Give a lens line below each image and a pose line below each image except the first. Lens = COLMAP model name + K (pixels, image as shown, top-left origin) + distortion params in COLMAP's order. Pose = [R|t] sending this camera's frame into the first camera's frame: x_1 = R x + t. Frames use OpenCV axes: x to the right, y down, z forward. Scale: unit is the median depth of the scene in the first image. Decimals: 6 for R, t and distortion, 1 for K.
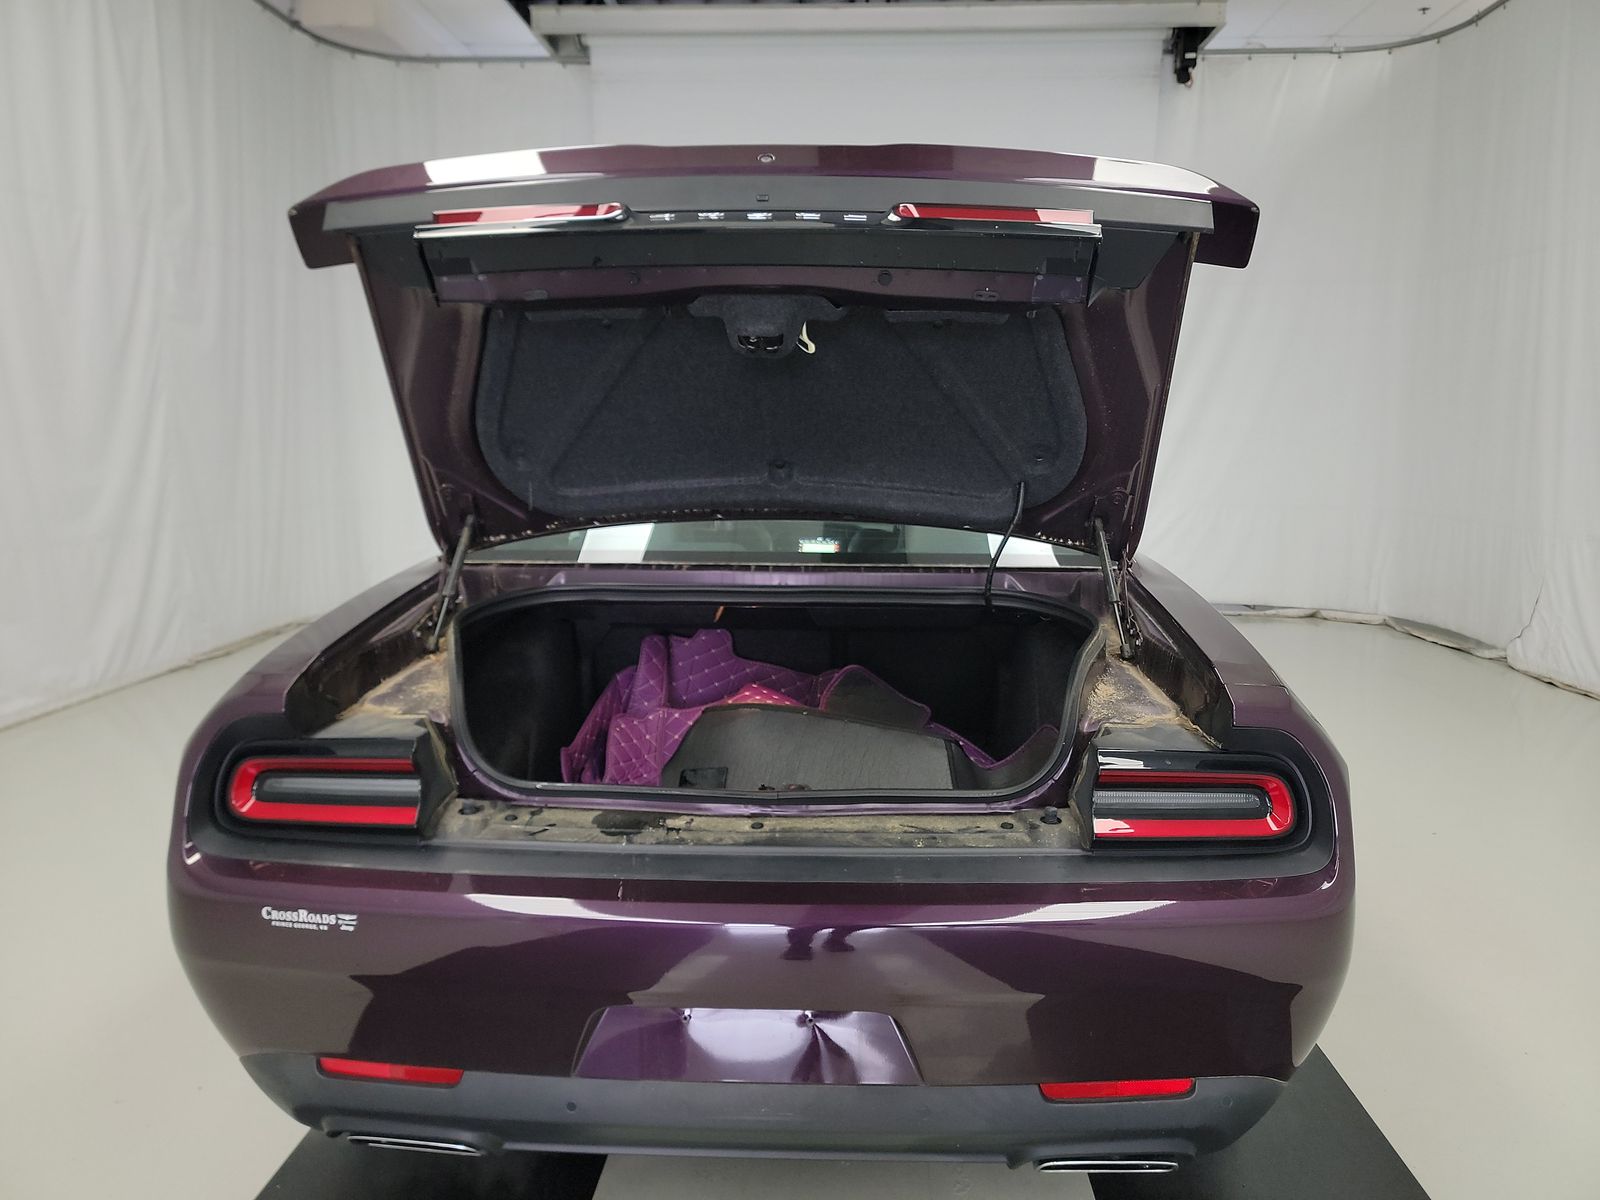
lens RADIAL K [[1104.5, 0, 800.0], [0, 1104.5, 600.0], [0, 0, 1]] dist [0.091935, -0.081760]
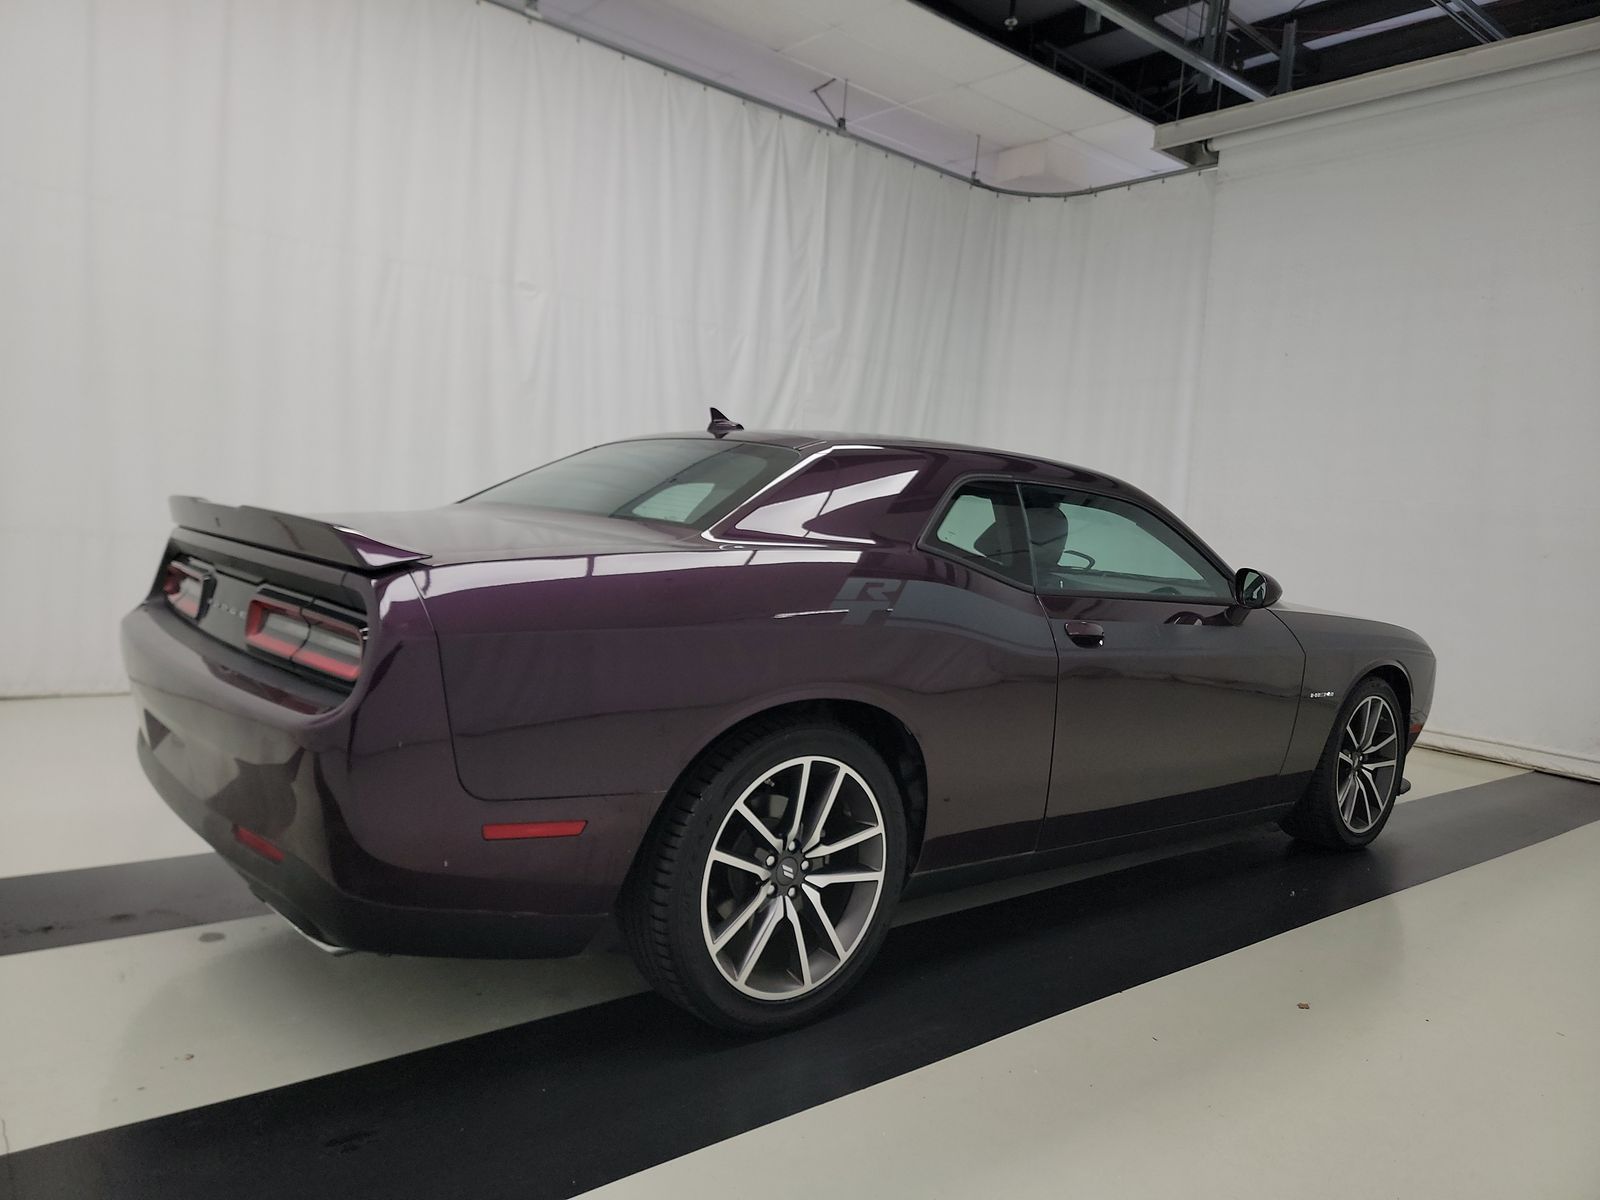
lens RADIAL K [[1104.5, 0, 800.0], [0, 1104.5, 600.0], [0, 0, 1]] dist [0.091935, -0.081760]
pose [[0.664708, 0.106474, -0.739477, 0.432591], [-0.195830, 0.980016, -0.034921, 0.023520], [0.720981, 0.168025, 0.672275, 0.125755]]
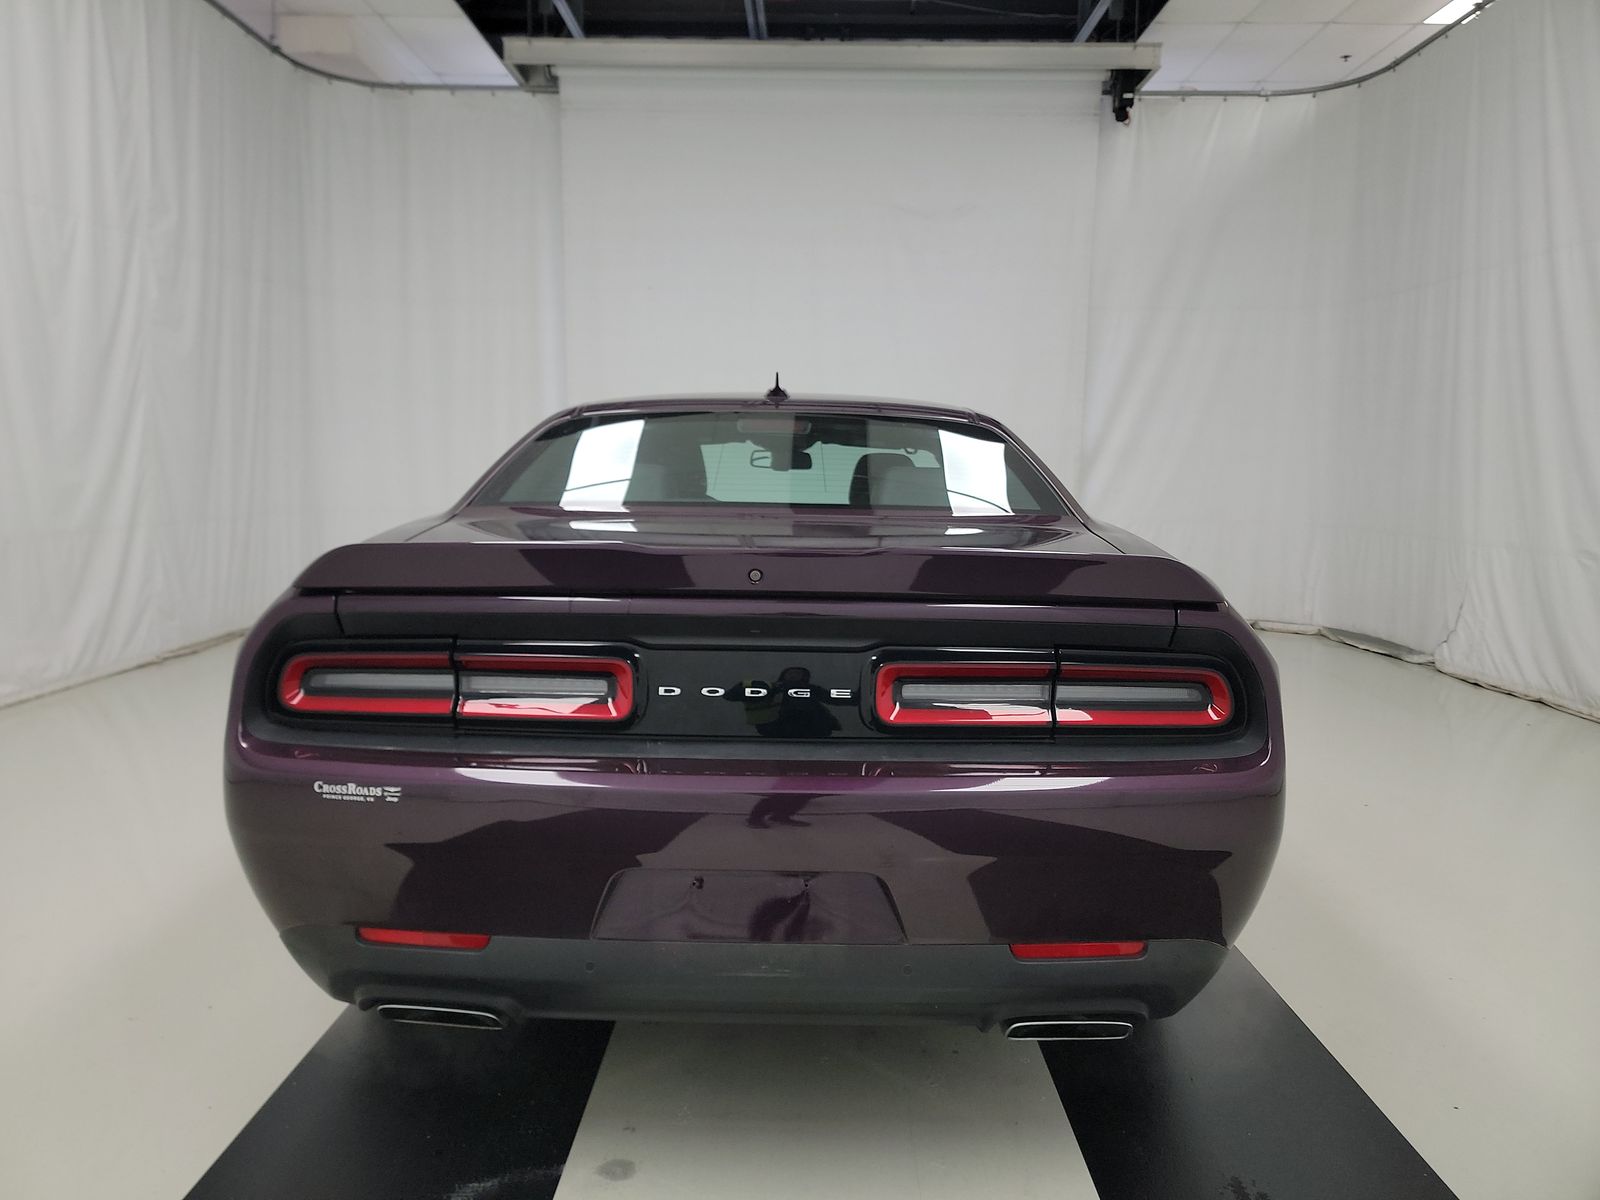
lens RADIAL K [[1113.6, 0, 773.0], [0, 1113.6, 587.6], [0, 0, 1]] dist [0.089417, -0.079427]
pose [[0.999613, 0.005884, 0.027183, -0.016276], [-0.004556, 0.998805, -0.048652, 0.038573], [-0.027437, 0.048509, 0.998446, -0.038729]]
